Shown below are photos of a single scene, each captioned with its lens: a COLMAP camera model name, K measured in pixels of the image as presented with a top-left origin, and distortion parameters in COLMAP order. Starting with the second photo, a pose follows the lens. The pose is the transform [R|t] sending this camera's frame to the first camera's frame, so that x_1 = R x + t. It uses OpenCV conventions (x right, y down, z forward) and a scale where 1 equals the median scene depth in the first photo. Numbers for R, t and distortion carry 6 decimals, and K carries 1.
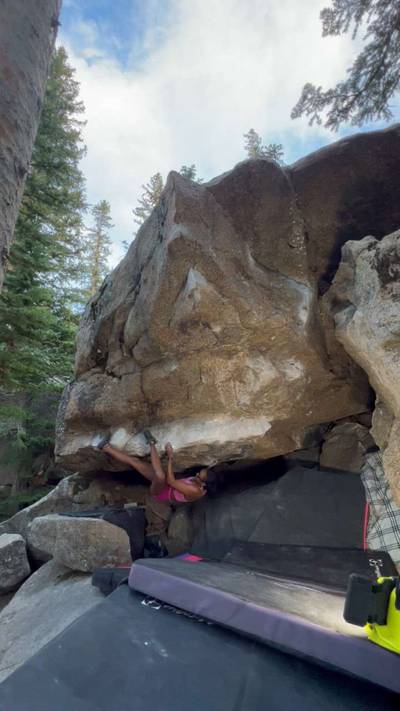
lens RADIAL K [[311.3, 0, 198.1], [0, 311.3, 355.6], [0, 0, 1]] dist [0.001300, 0.000078]
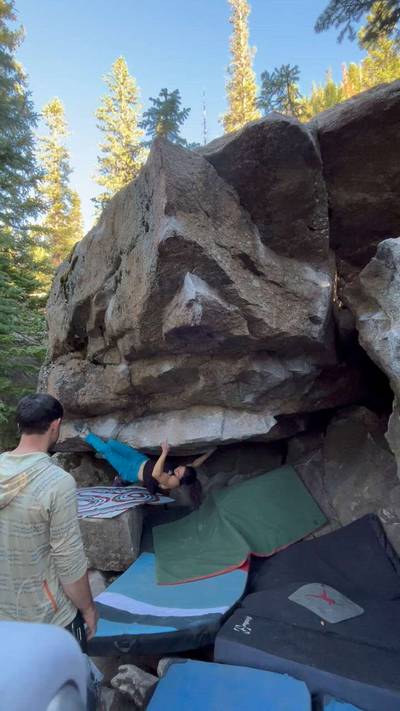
lens RADIAL K [[328.6, 0, 199.9], [0, 328.6, 354.4], [0, 0, 1]] dist [-0.001759, 0.000197]
pose [[0.997816, -0.043417, 0.049783, -0.031183], [0.031700, 0.975932, 0.215756, -0.181059], [-0.057952, -0.213707, 0.975177, 0.104573]]
